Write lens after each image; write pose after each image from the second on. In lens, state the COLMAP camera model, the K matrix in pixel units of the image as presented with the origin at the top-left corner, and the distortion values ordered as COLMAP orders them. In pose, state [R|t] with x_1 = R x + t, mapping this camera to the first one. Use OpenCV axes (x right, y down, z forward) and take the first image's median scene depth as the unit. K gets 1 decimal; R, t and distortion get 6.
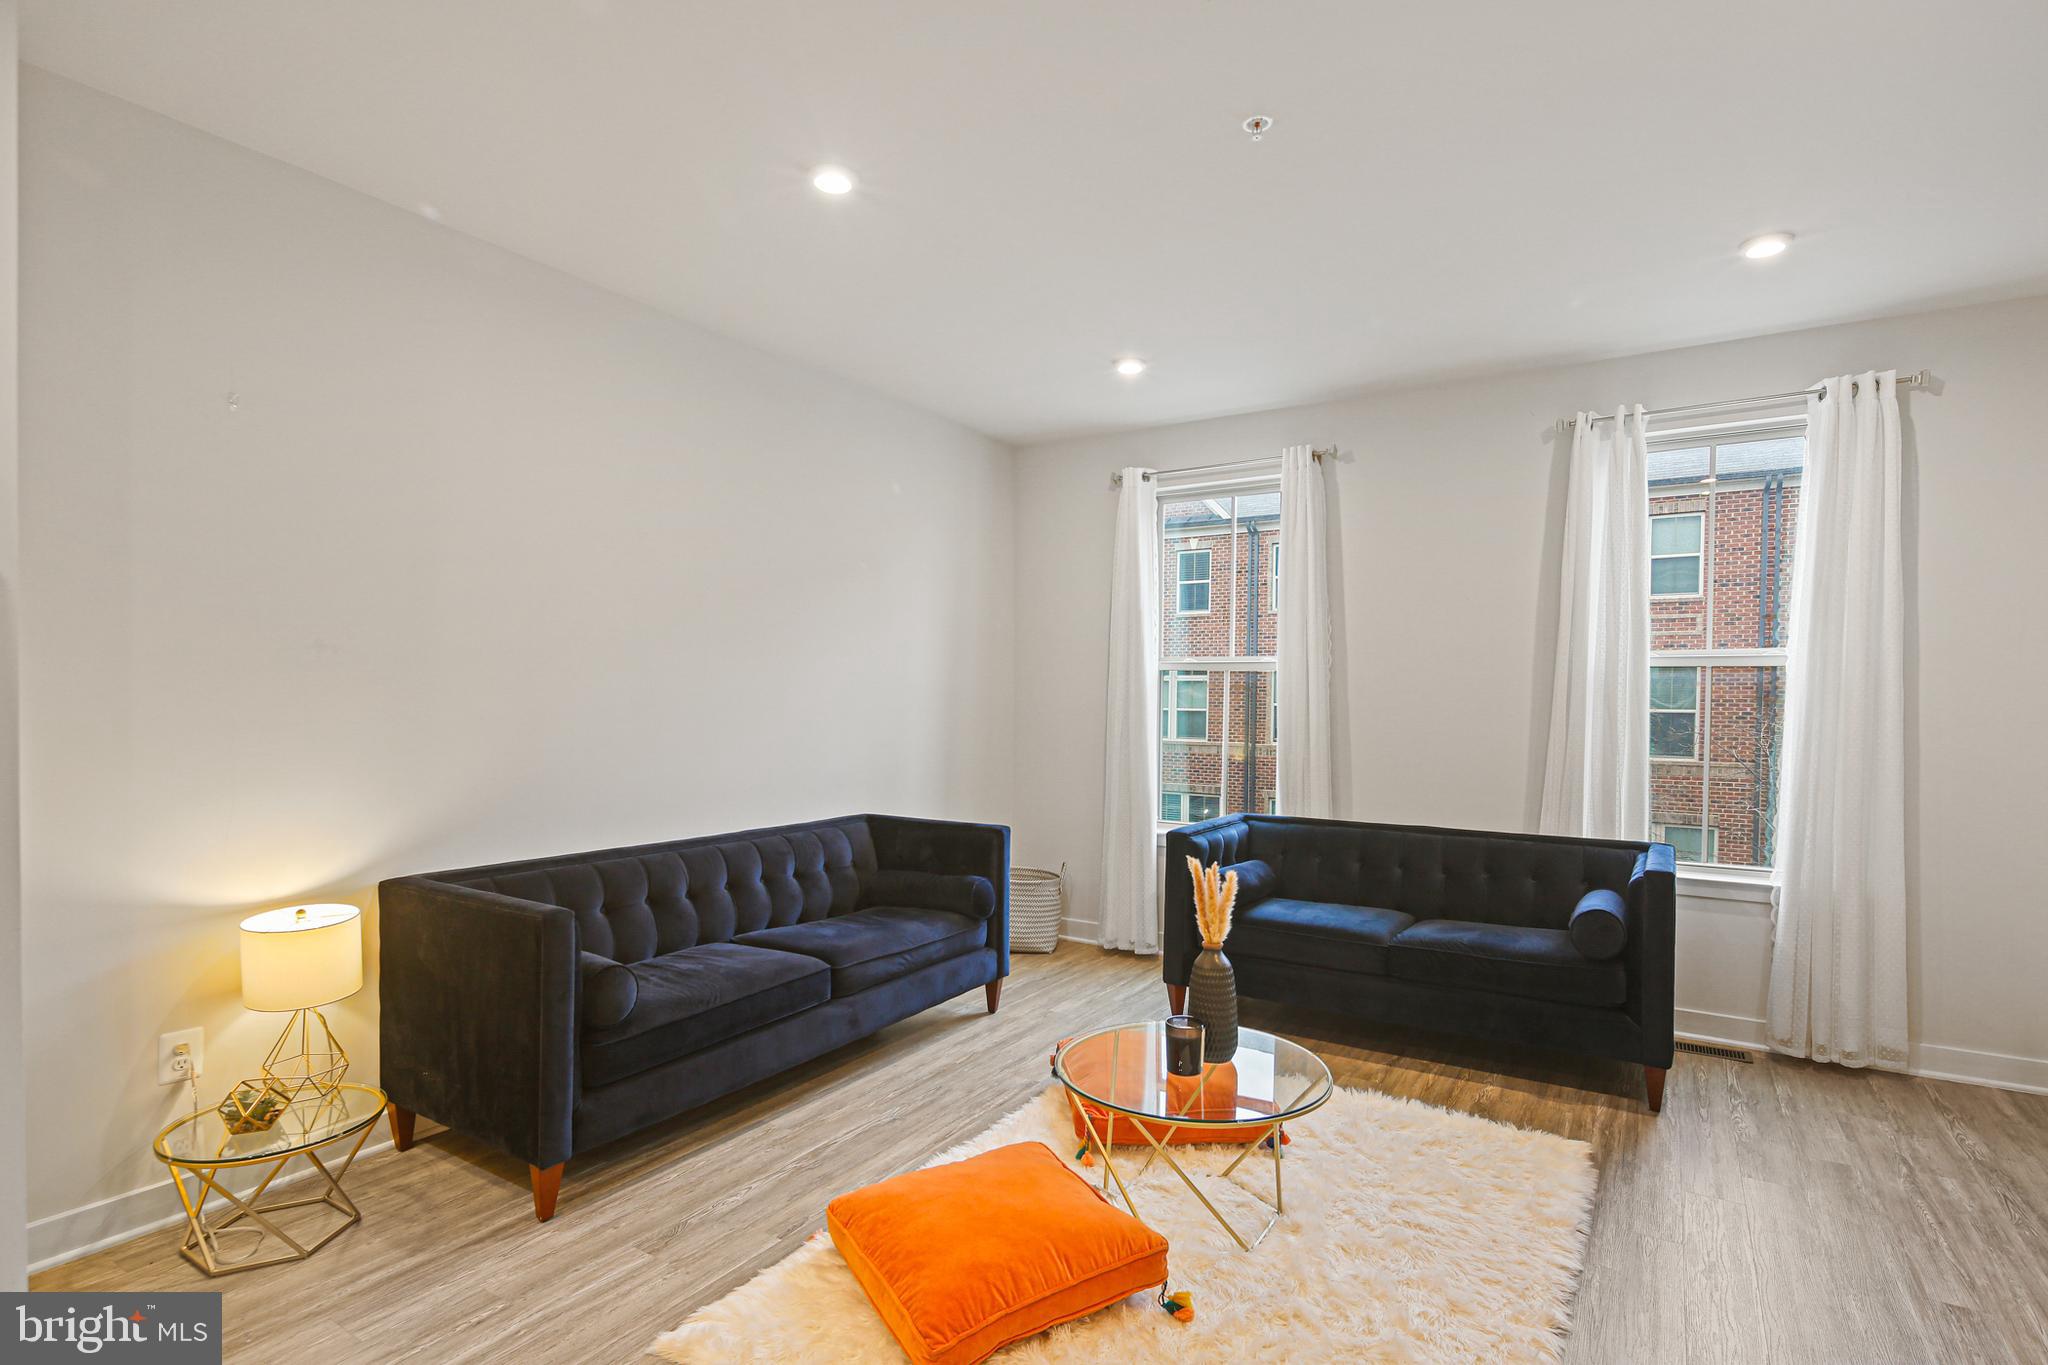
lens RADIAL K [[998.0, 0, 1025.5], [0, 998.0, 717.2], [0, 0, 1]] dist [-0.000594, -0.000487]
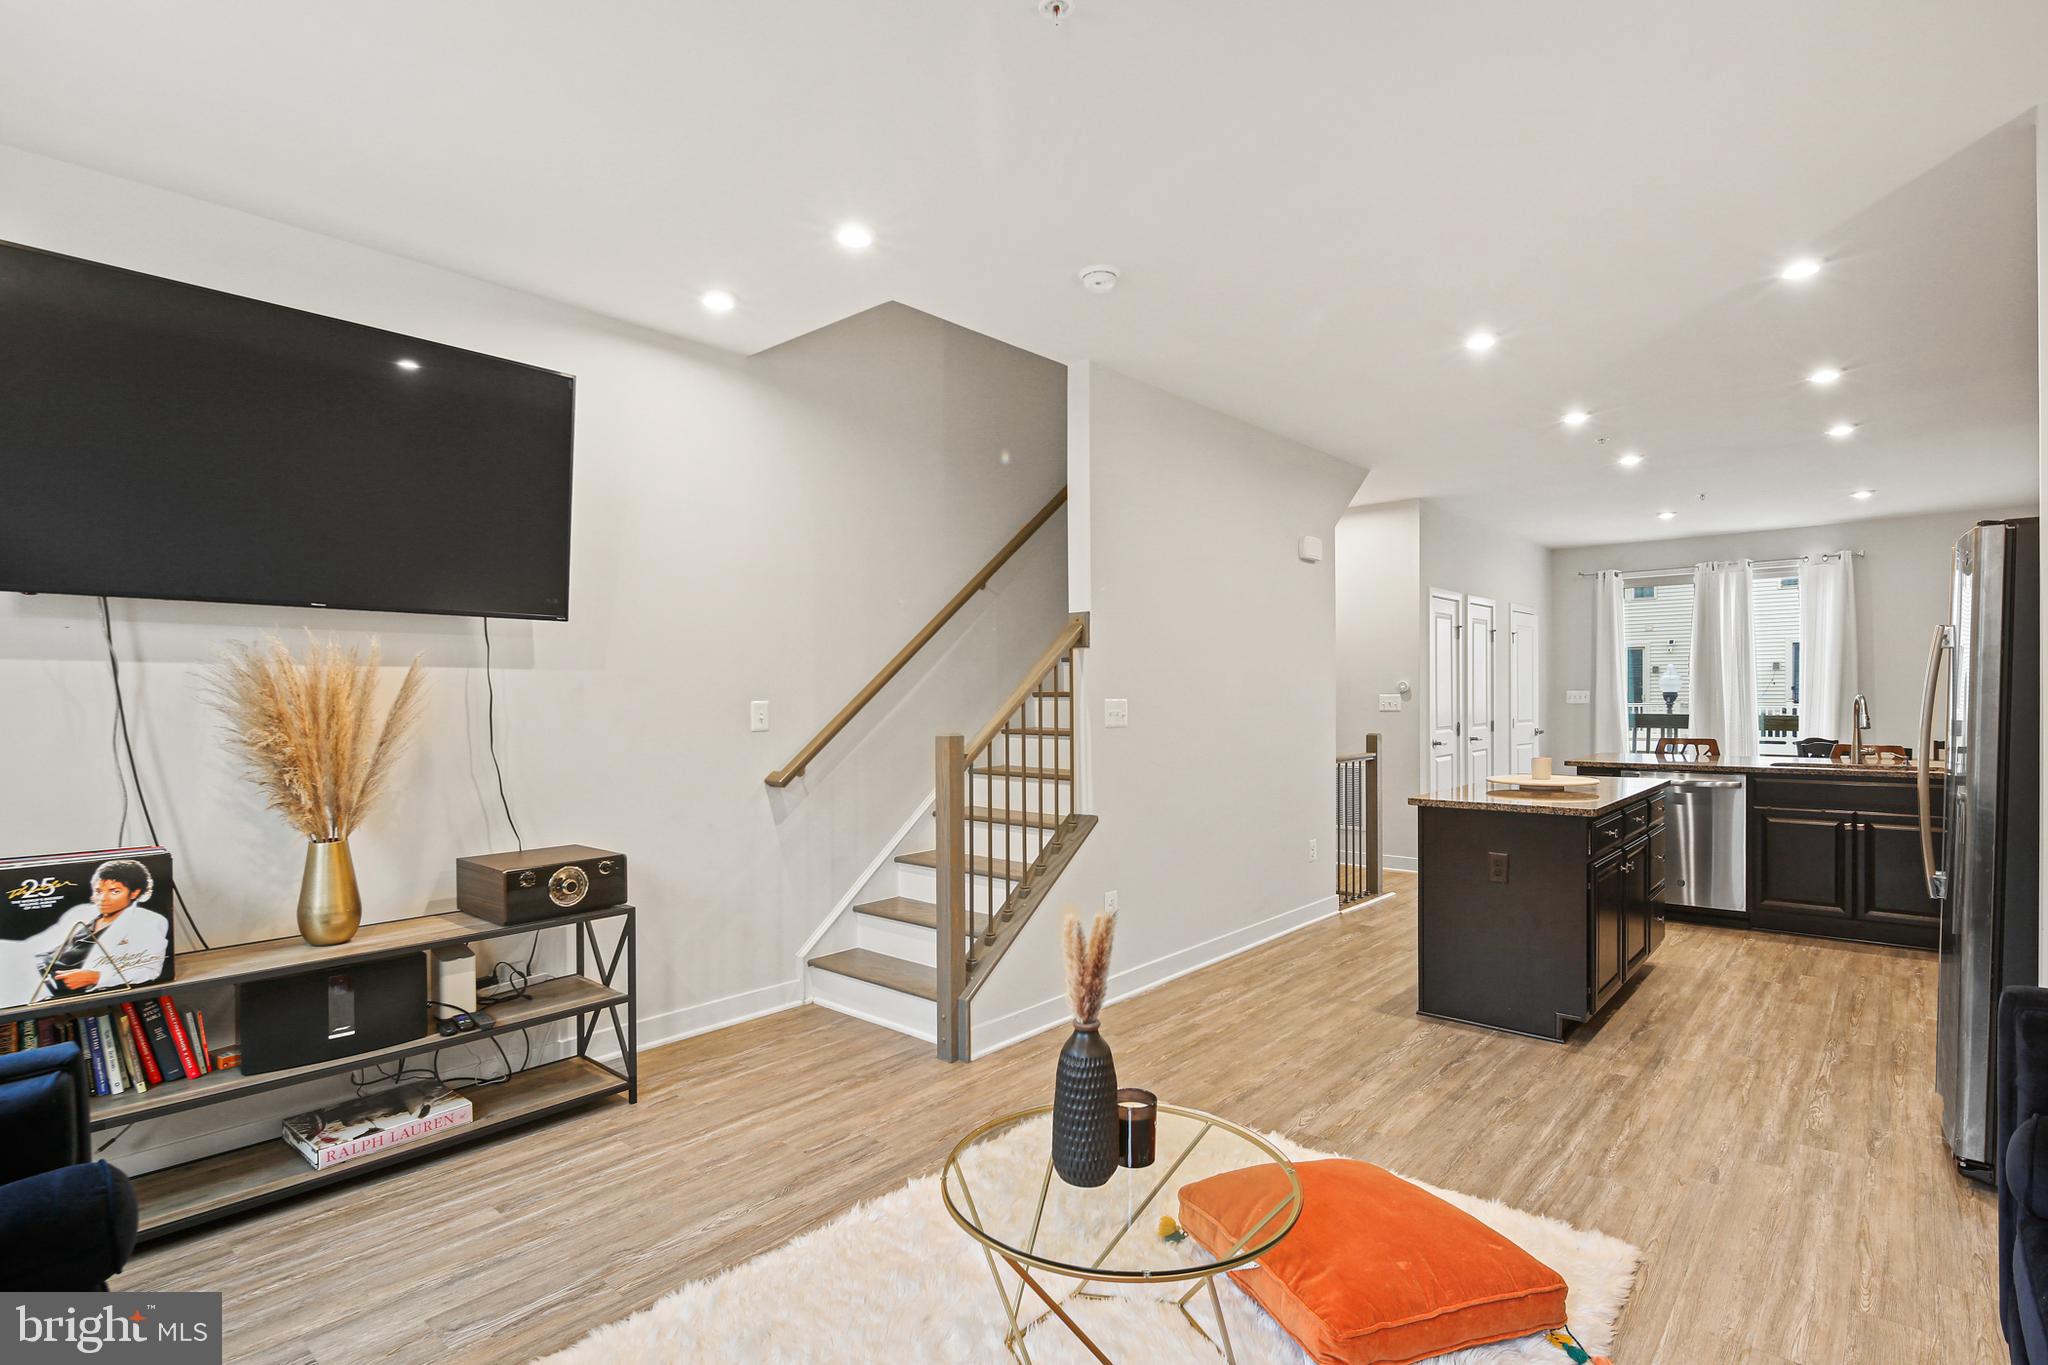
lens RADIAL K [[1003.4, 0, 1020.7], [0, 1003.4, 704.1], [0, 0, 1]] dist [0.002846, -0.000868]
pose [[-0.988195, 0.001249, 0.153197, 0.080805], [0.005791, 0.999557, 0.029204, -0.021347], [-0.153093, 0.029747, -0.987764, 1.173823]]
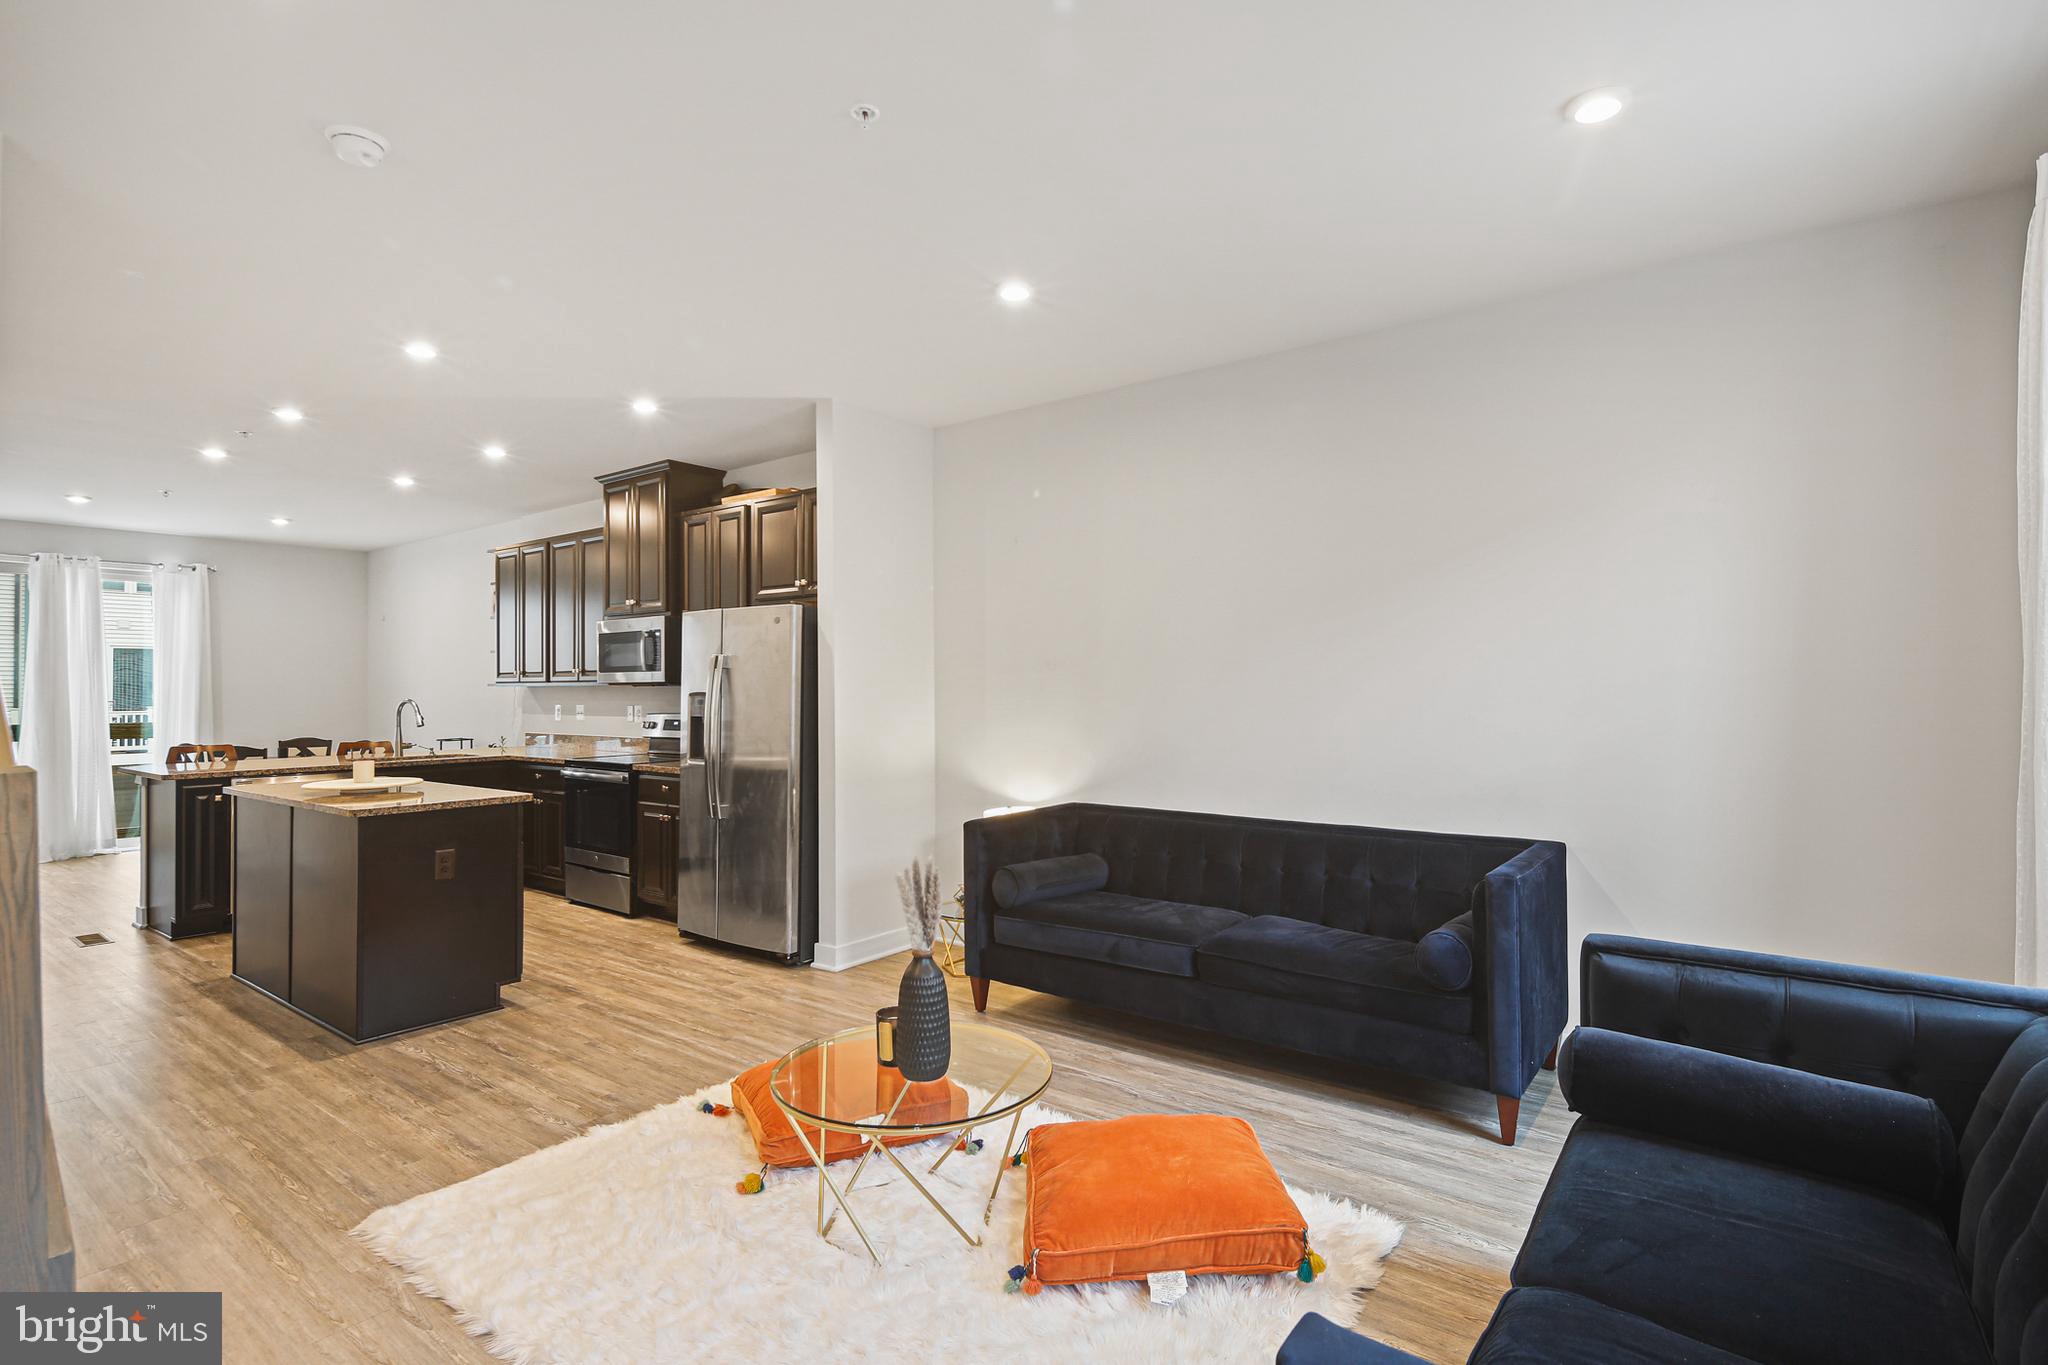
lens RADIAL K [[990.2, 0, 1027.7], [0, 990.2, 674.4], [0, 0, 1]] dist [-0.000056, -0.001733]
pose [[-0.078892, -0.021548, -0.996650, 0.749259], [-0.014575, 0.999684, -0.020460, -0.010393], [0.996777, 0.012912, -0.079181, 0.789252]]
